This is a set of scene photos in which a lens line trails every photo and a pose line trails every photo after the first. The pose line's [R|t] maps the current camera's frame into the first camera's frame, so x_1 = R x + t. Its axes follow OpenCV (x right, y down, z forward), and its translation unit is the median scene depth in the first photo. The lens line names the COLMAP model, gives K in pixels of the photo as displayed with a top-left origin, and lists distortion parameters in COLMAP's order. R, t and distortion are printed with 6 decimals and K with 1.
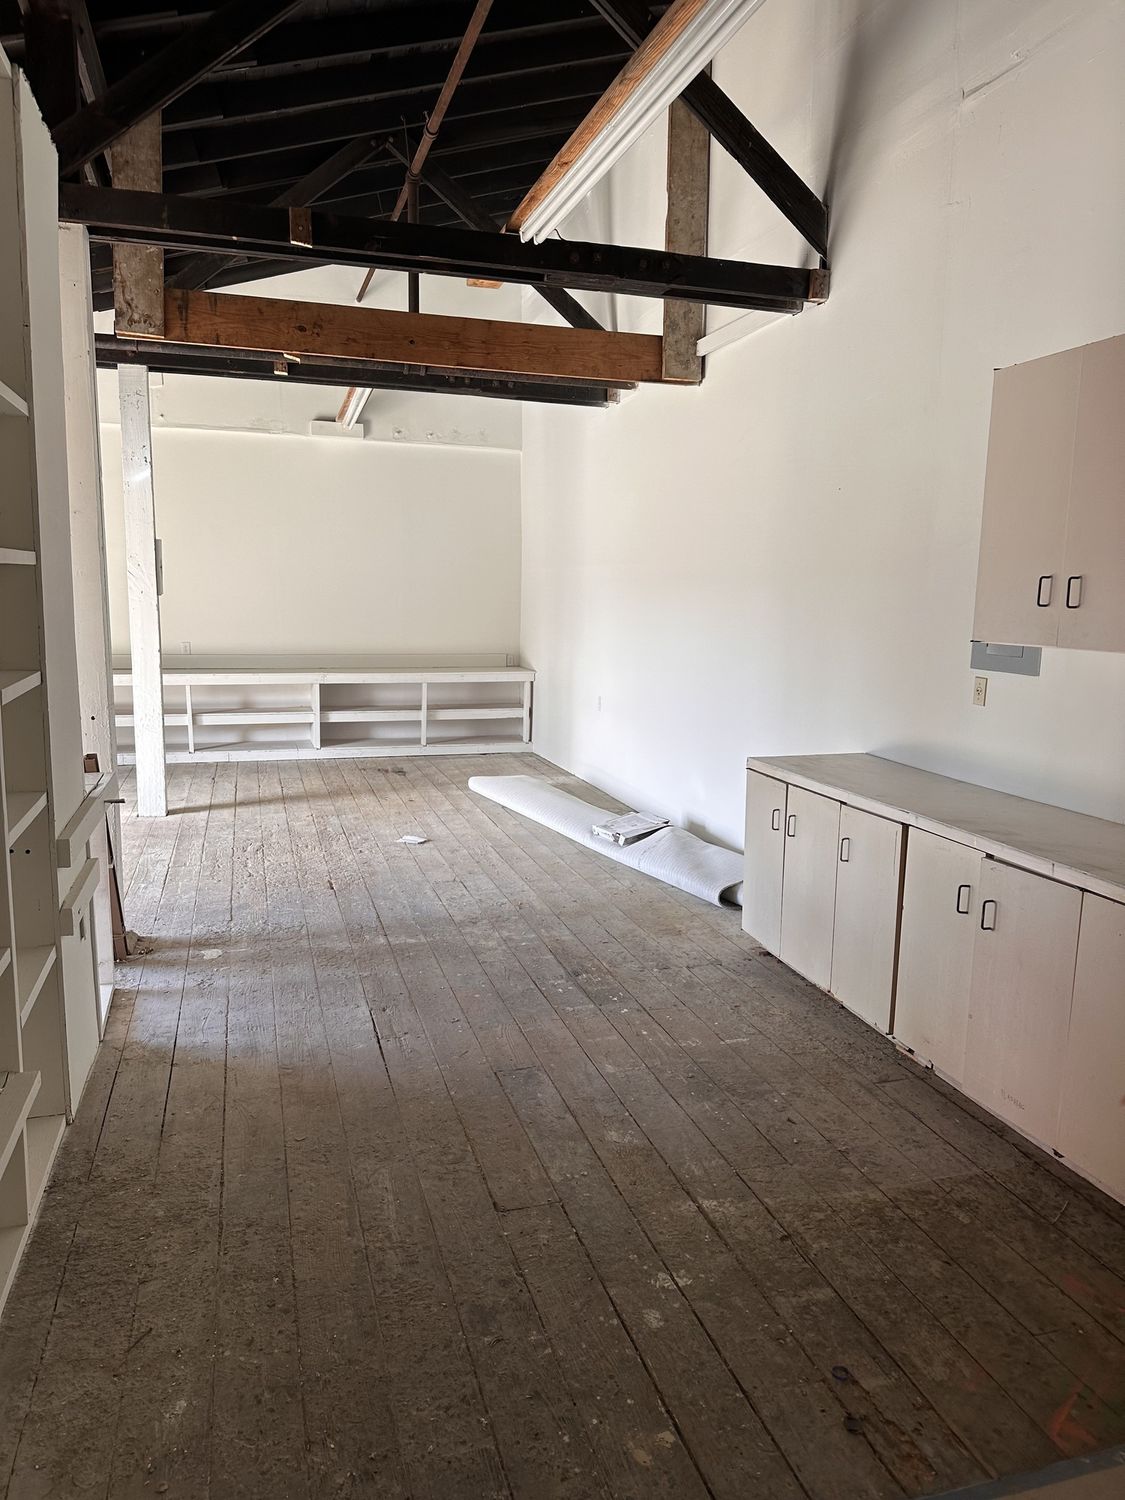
lens RADIAL K [[1034.6, 0, 565.5], [0, 1034.6, 752.4], [0, 0, 1]] dist [0.043685, -0.000540]
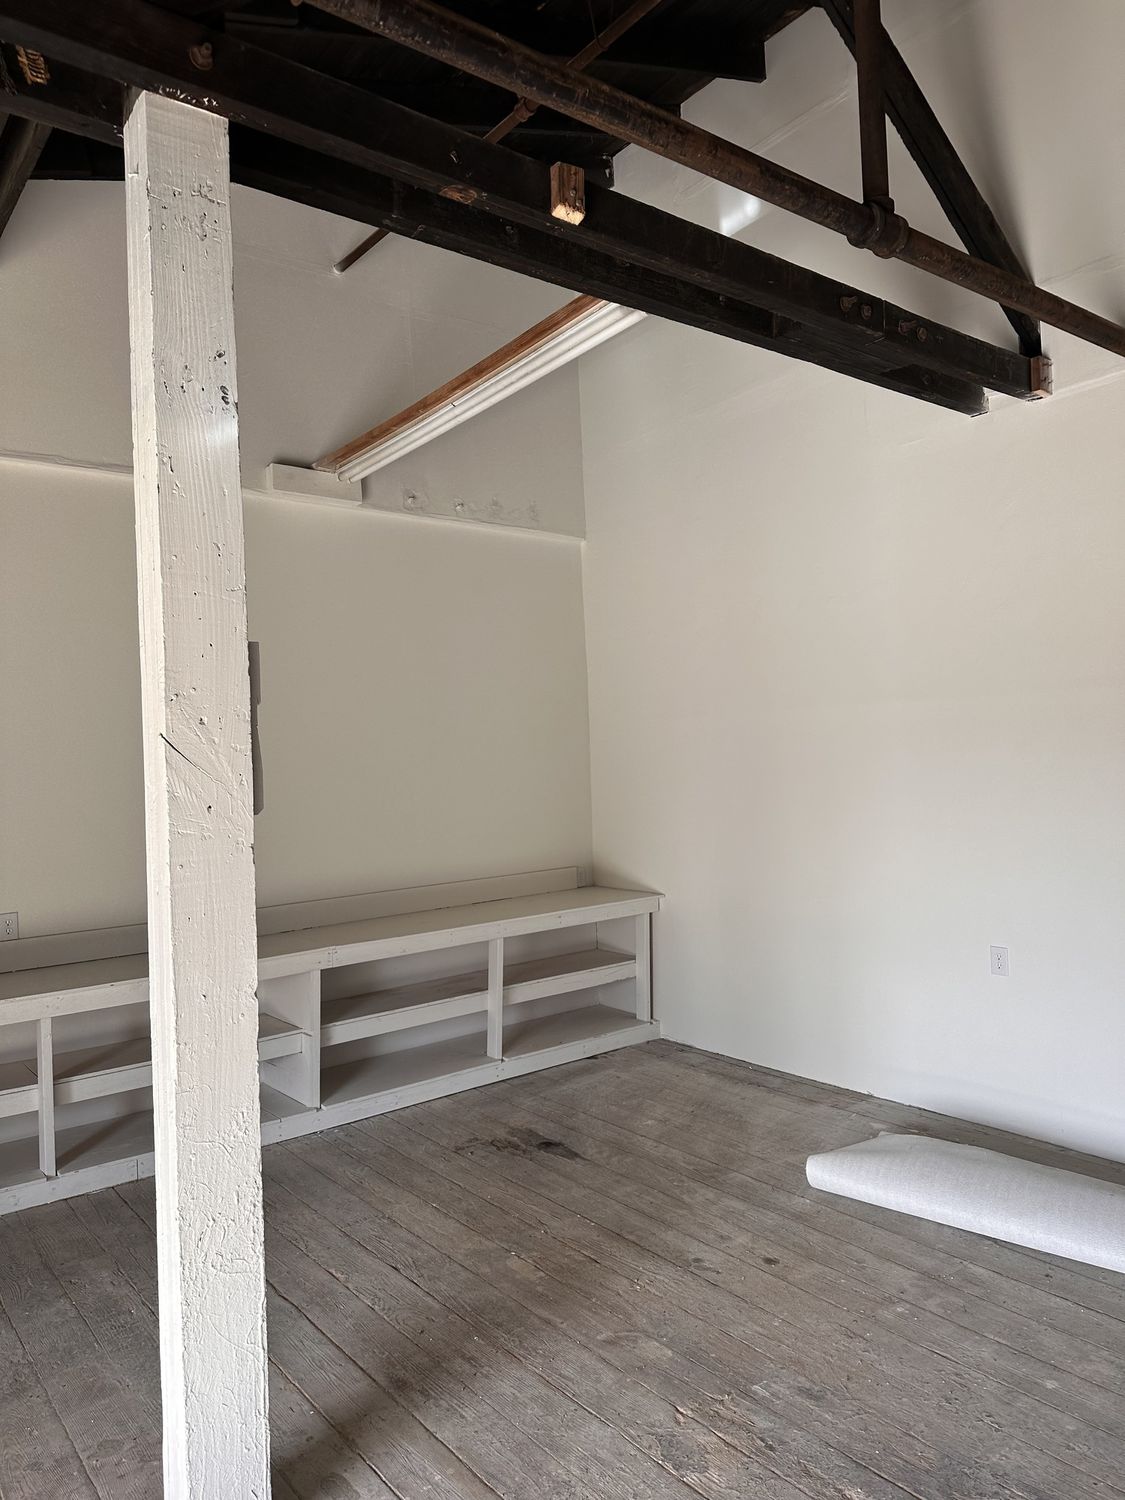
lens RADIAL K [[1034.6, 0, 560.5], [0, 1034.6, 743.5], [0, 0, 1]] dist [0.043685, -0.000540]
pose [[0.931665, -0.047343, 0.360219, -0.294865], [0.110674, 0.981335, -0.157269, -0.078633], [-0.346050, 0.186389, 0.919515, 0.477879]]
